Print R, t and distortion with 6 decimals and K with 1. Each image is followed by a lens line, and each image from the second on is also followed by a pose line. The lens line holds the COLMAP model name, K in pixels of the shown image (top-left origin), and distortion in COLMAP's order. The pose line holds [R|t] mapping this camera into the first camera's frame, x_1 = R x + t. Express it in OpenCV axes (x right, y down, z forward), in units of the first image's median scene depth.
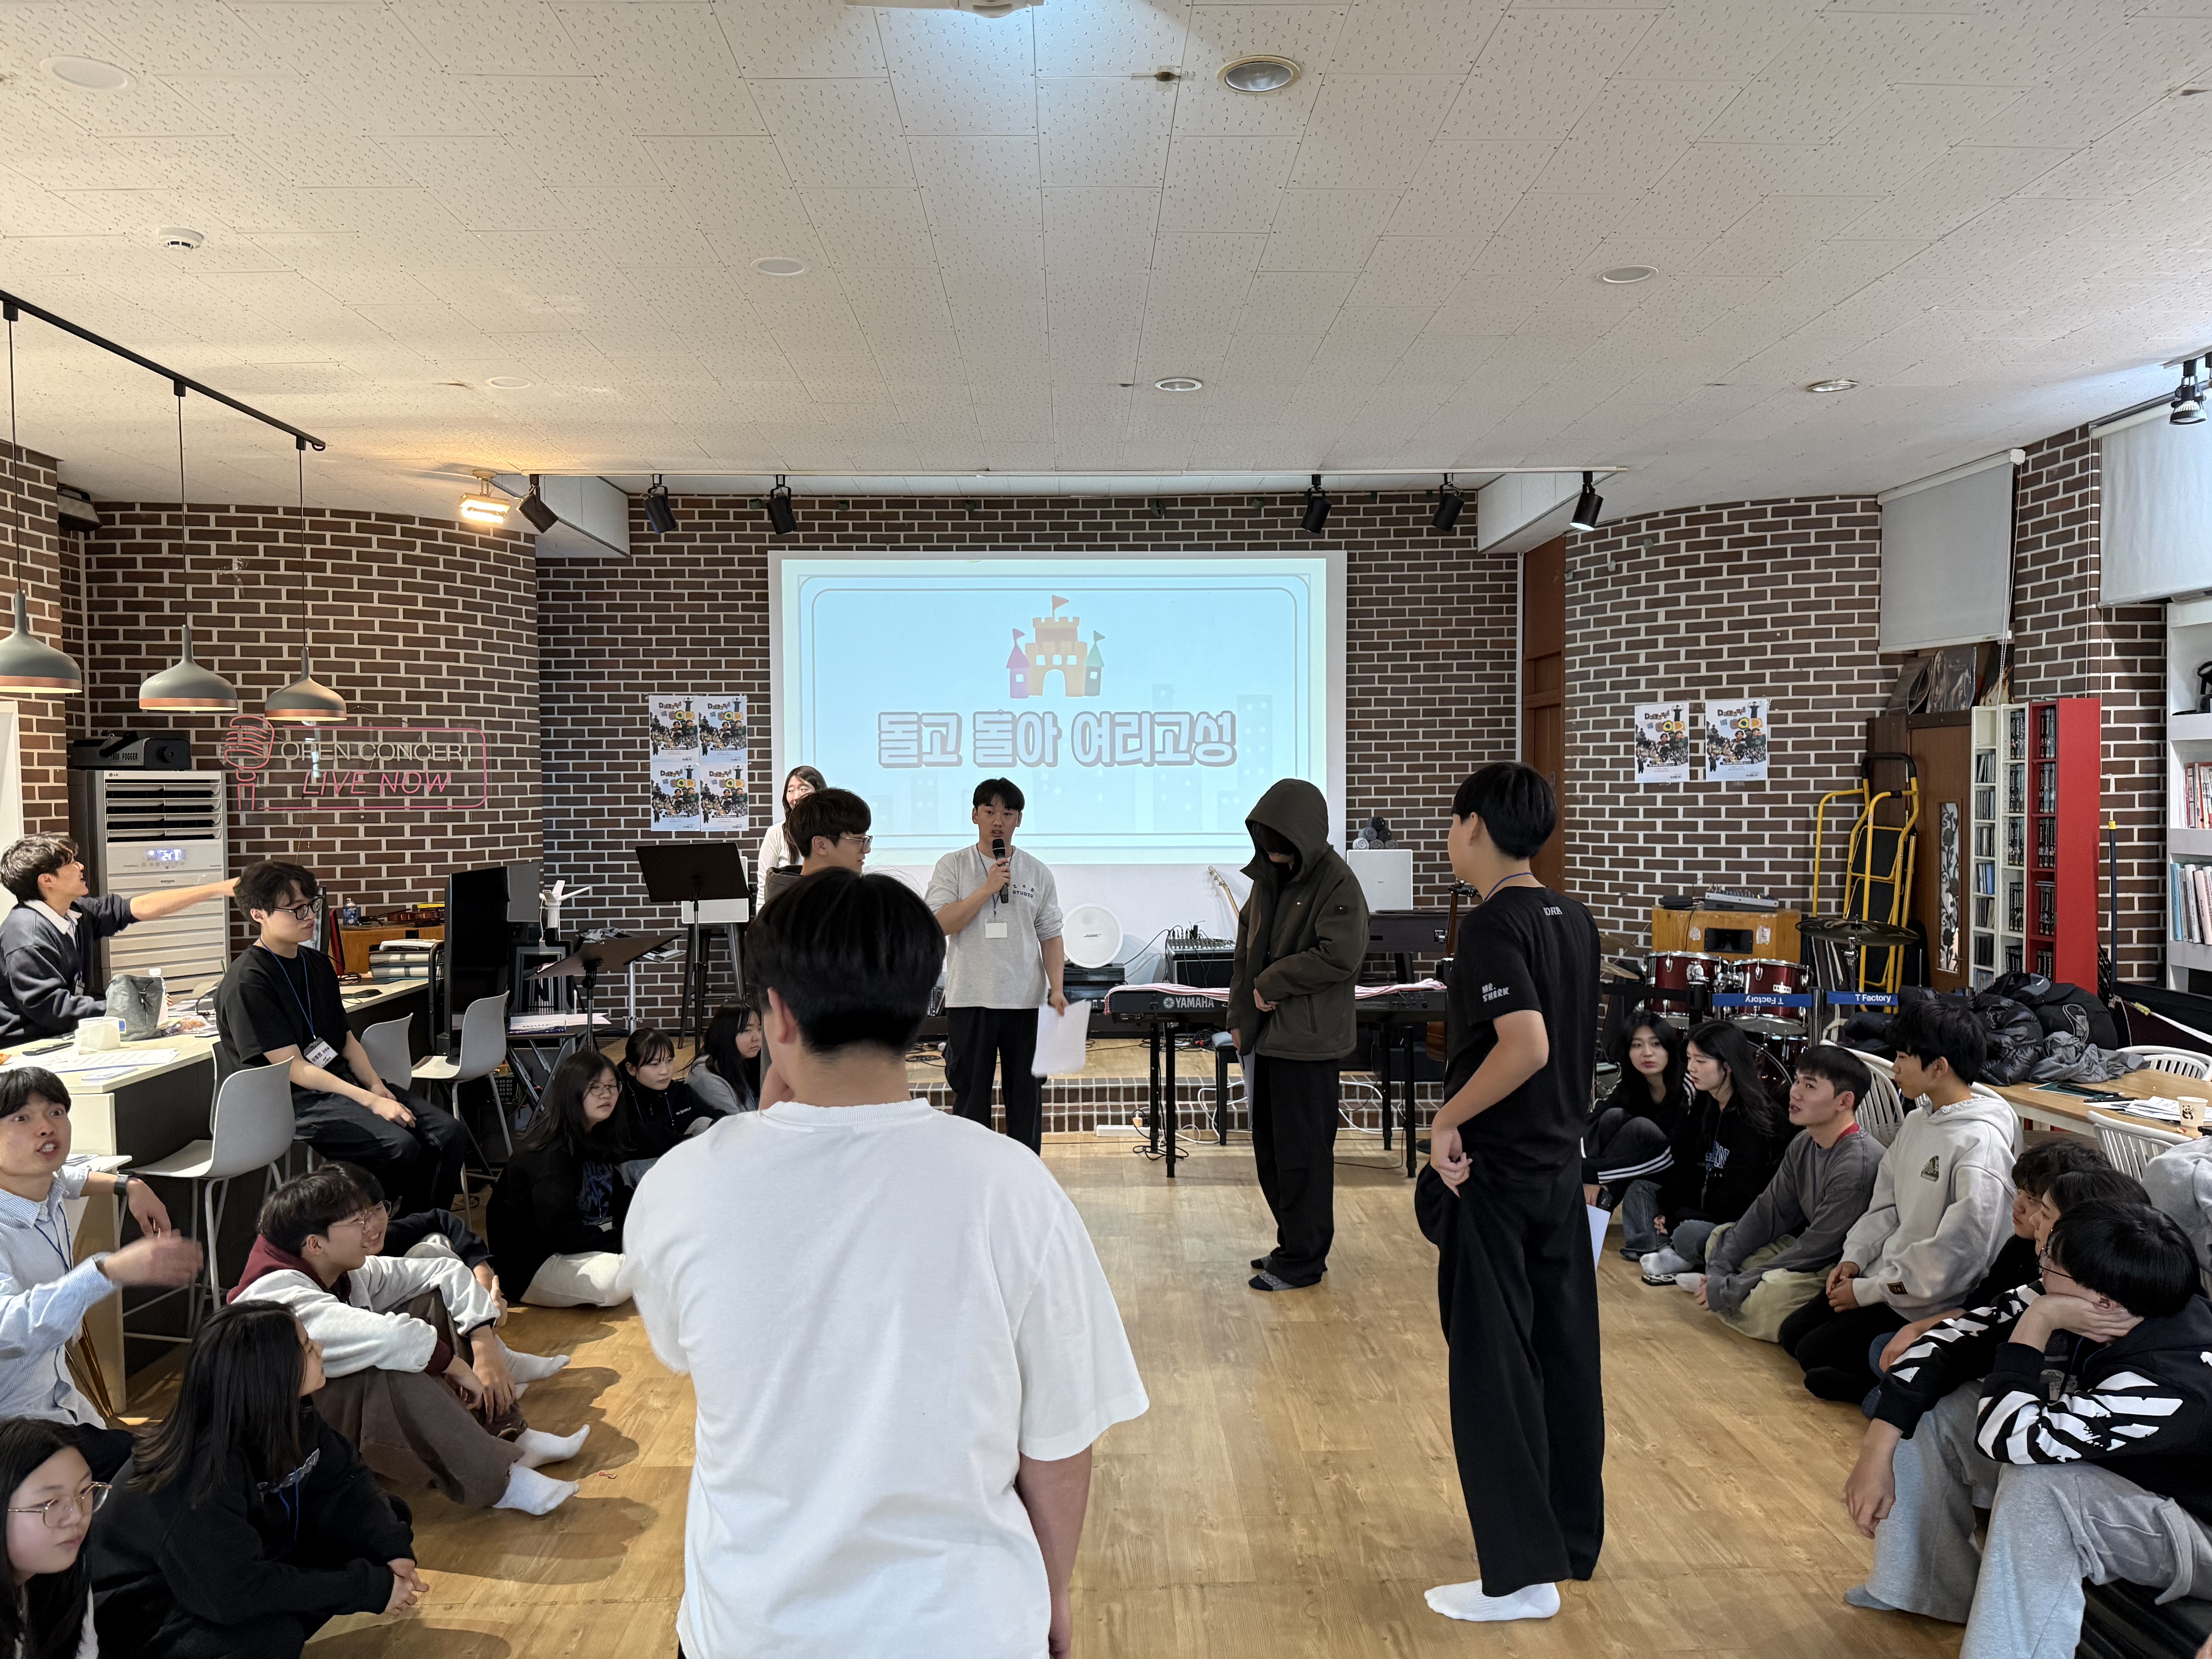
lens RADIAL K [[1539.1, 0, 1105.9], [0, 1539.1, 817.6], [0, 0, 1]] dist [0.067502, 0.000495]
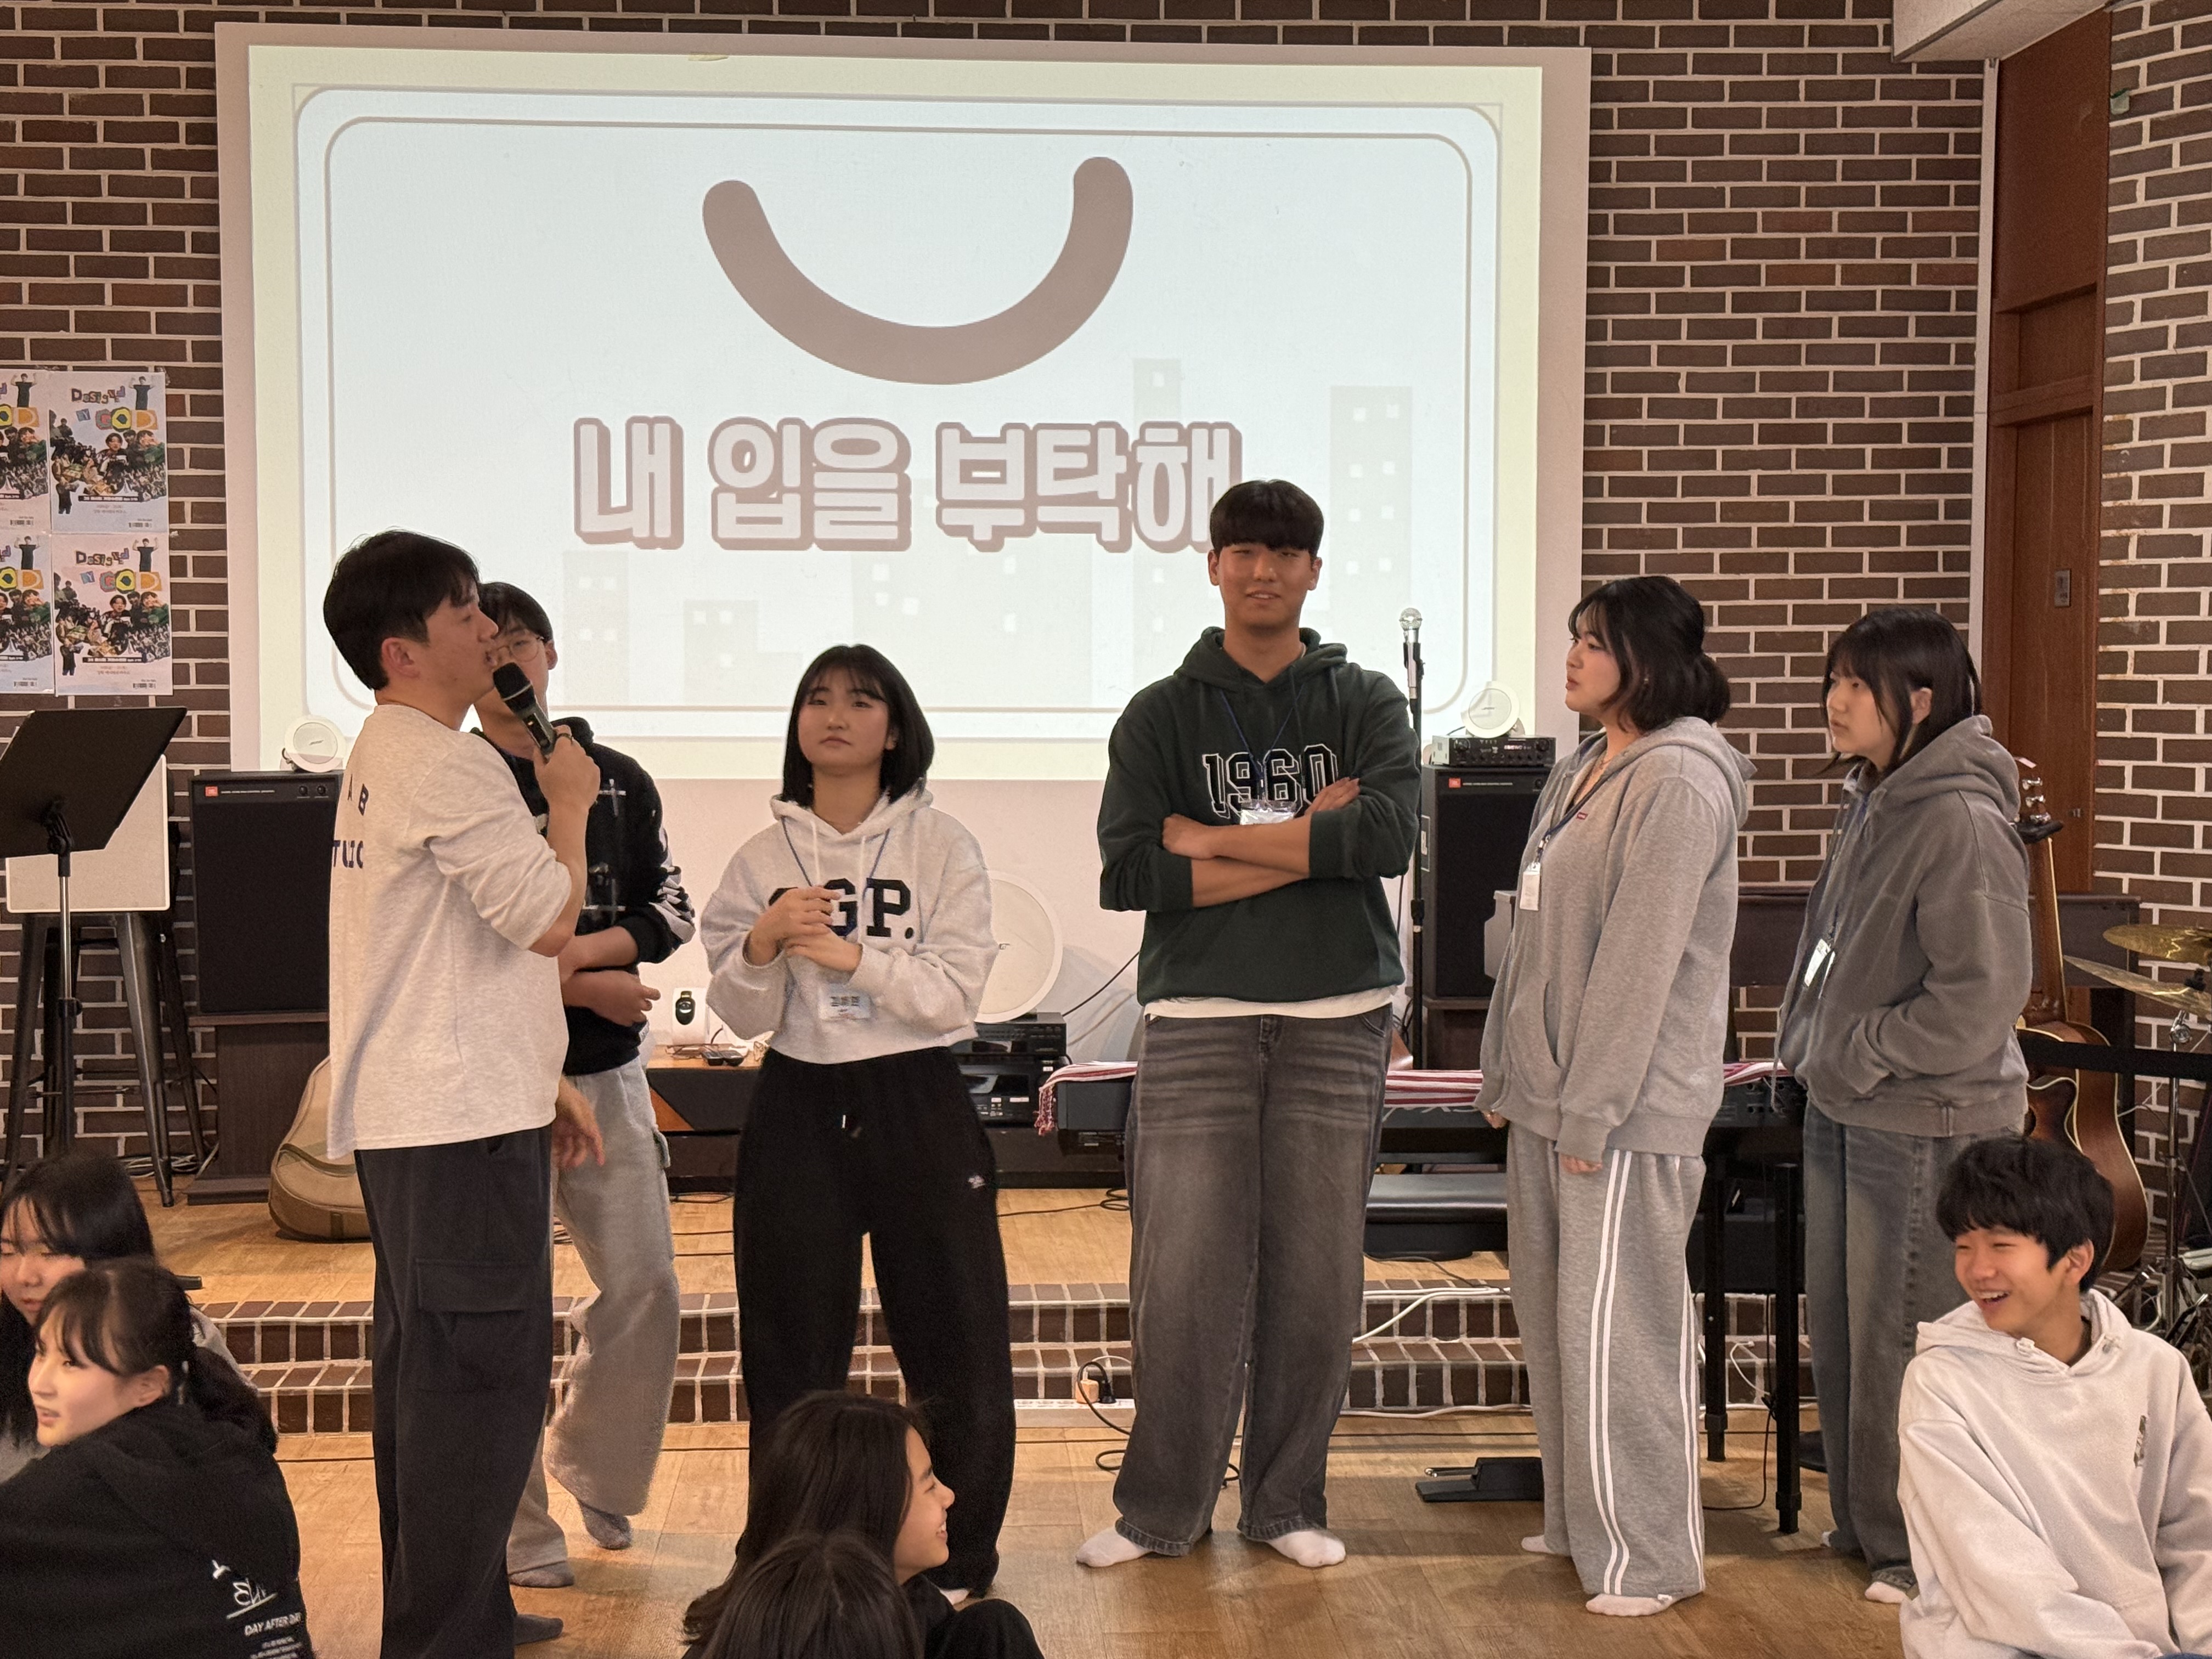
lens RADIAL K [[3197.2, 0, 1105.3], [0, 3197.2, 834.2], [0, 0, 1]] dist [0.034410, 0.000000]
pose [[0.999153, 0.005371, 0.040802, -0.012998], [-0.006794, 0.999371, 0.034814, 0.014228], [-0.040589, -0.035062, 0.998561, 0.117583]]
